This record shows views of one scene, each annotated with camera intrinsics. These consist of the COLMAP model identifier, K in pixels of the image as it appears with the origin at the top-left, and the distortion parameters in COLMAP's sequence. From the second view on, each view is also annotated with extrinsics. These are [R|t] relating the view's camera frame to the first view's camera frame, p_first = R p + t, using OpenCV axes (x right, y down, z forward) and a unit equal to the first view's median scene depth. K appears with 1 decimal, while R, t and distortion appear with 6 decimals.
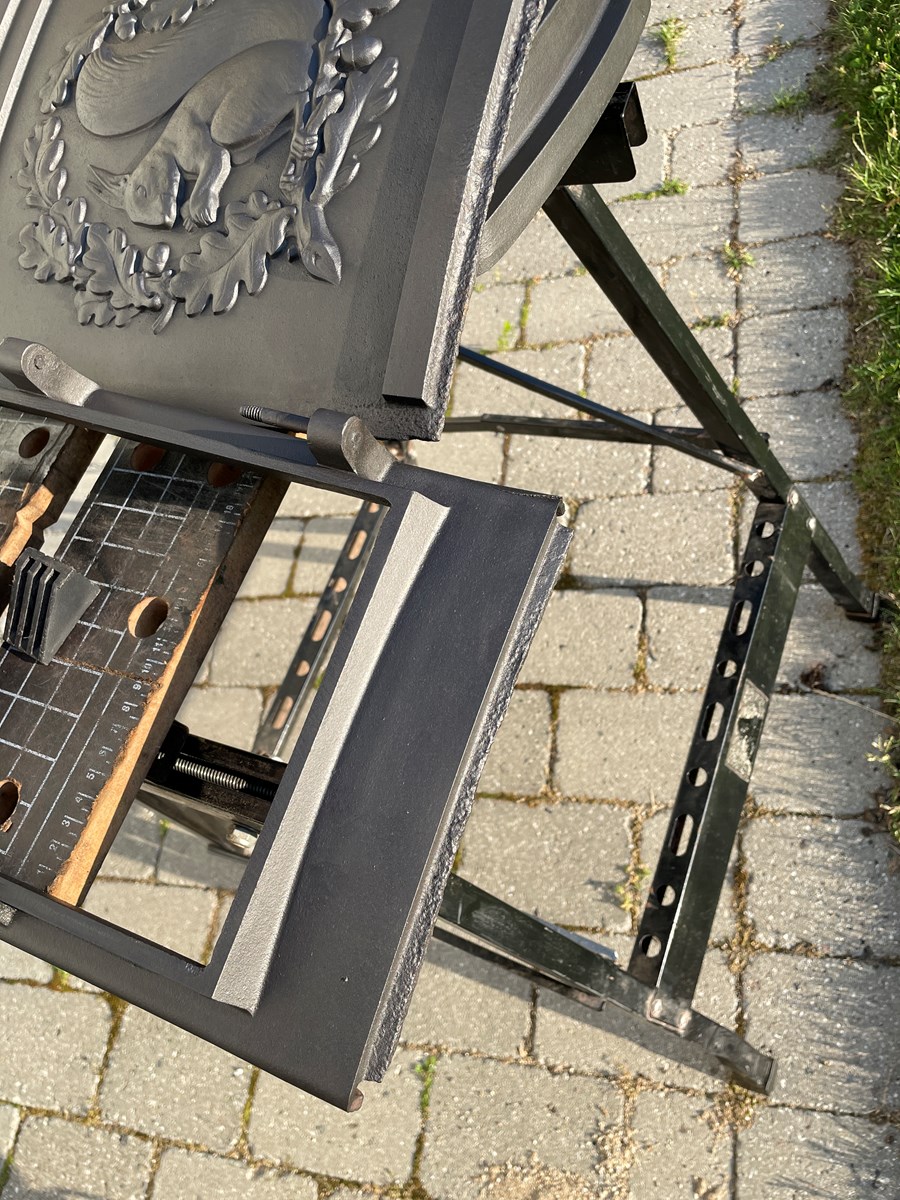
lens RADIAL K [[909.1, 0, 456.8], [0, 909.1, 602.4], [0, 0, 1]] dist [0.086466, -0.128464]
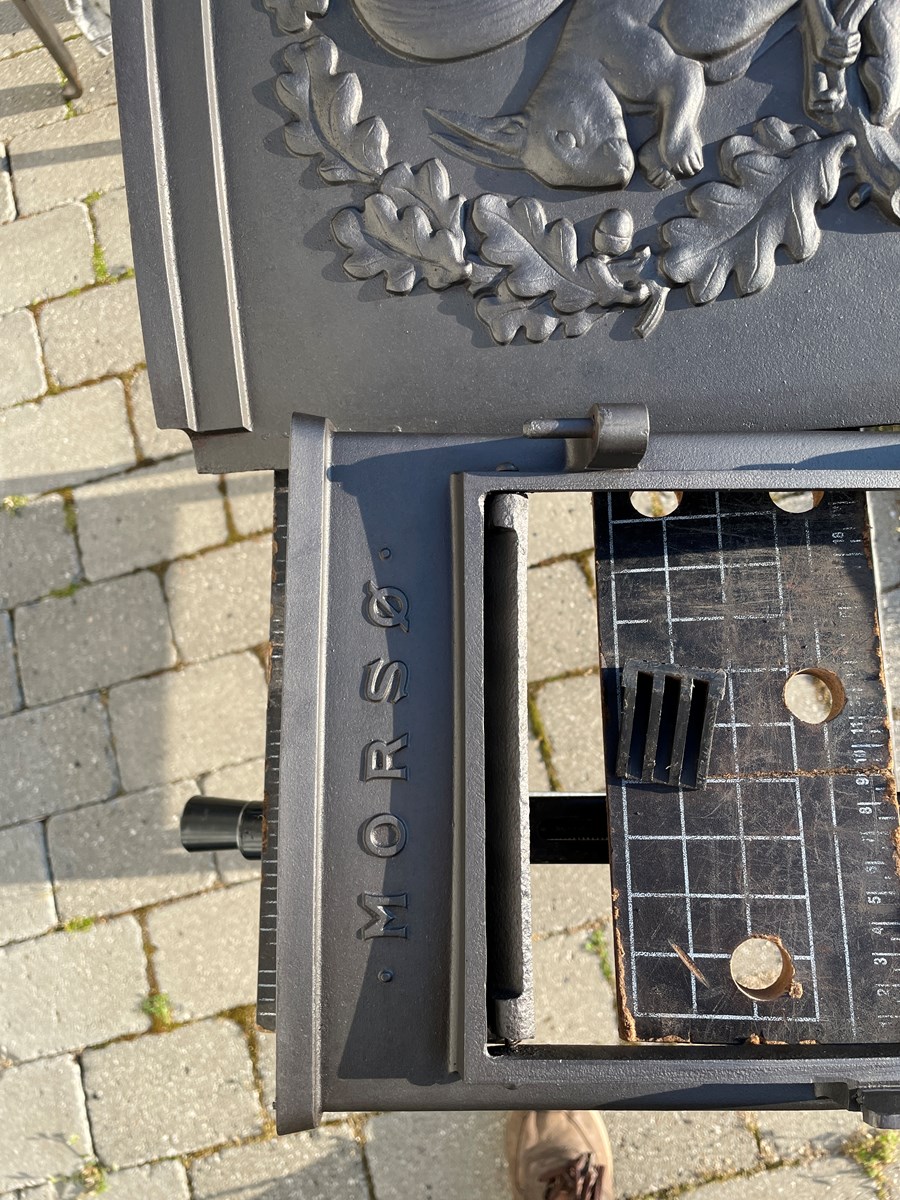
lens RADIAL K [[903.9, 0, 455.2], [0, 903.9, 602.6], [0, 0, 1]] dist [0.073544, -0.106092]
pose [[0.908133, -0.319146, 0.270998, -0.353888], [0.259183, 0.936860, 0.234770, -0.144783], [-0.328813, -0.142964, 0.933511, 0.152437]]
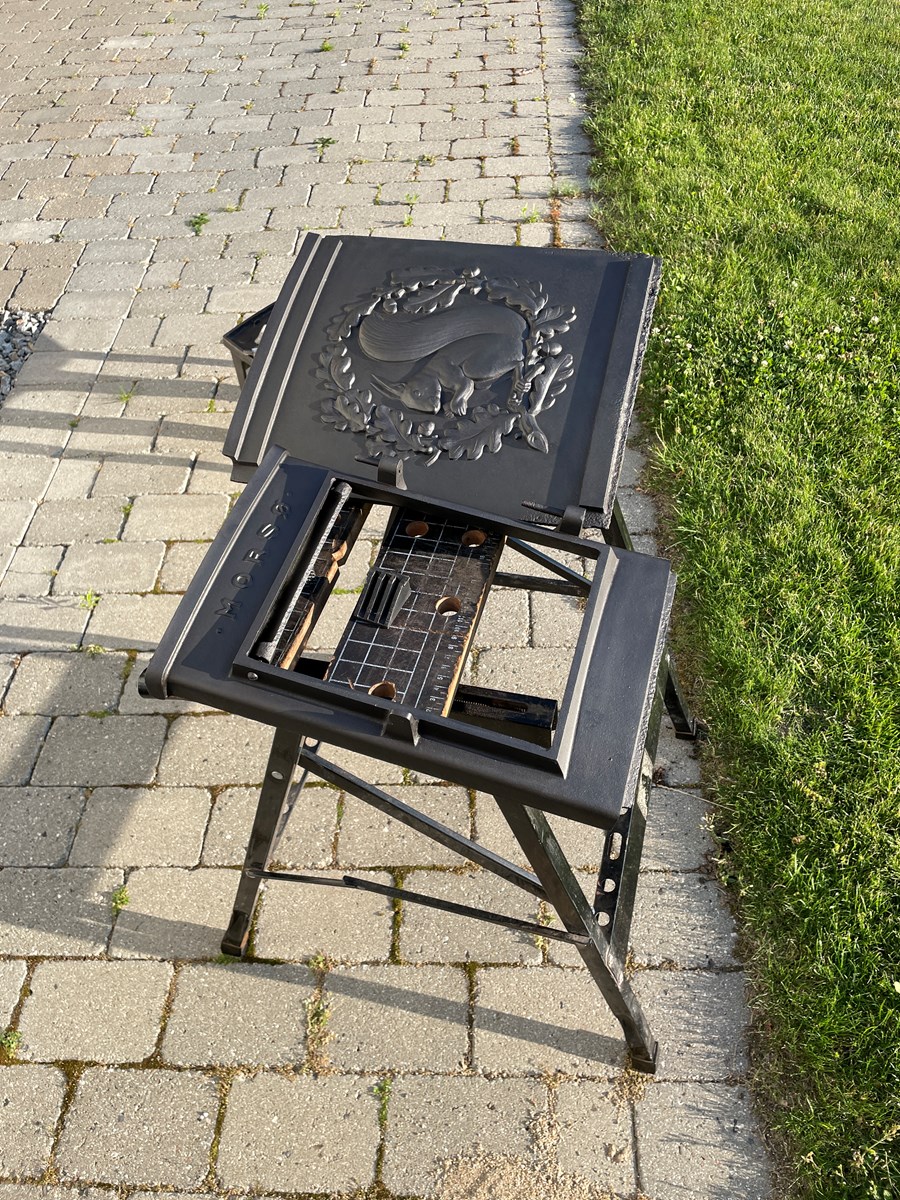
lens RADIAL K [[903.9, 0, 455.2], [0, 903.9, 602.6], [0, 0, 1]] dist [0.073544, -0.106092]
pose [[0.955749, 0.098418, 0.277231, -0.354795], [-0.027890, 0.968447, -0.247655, 0.195965], [-0.292857, 0.228964, 0.928337, -0.293436]]
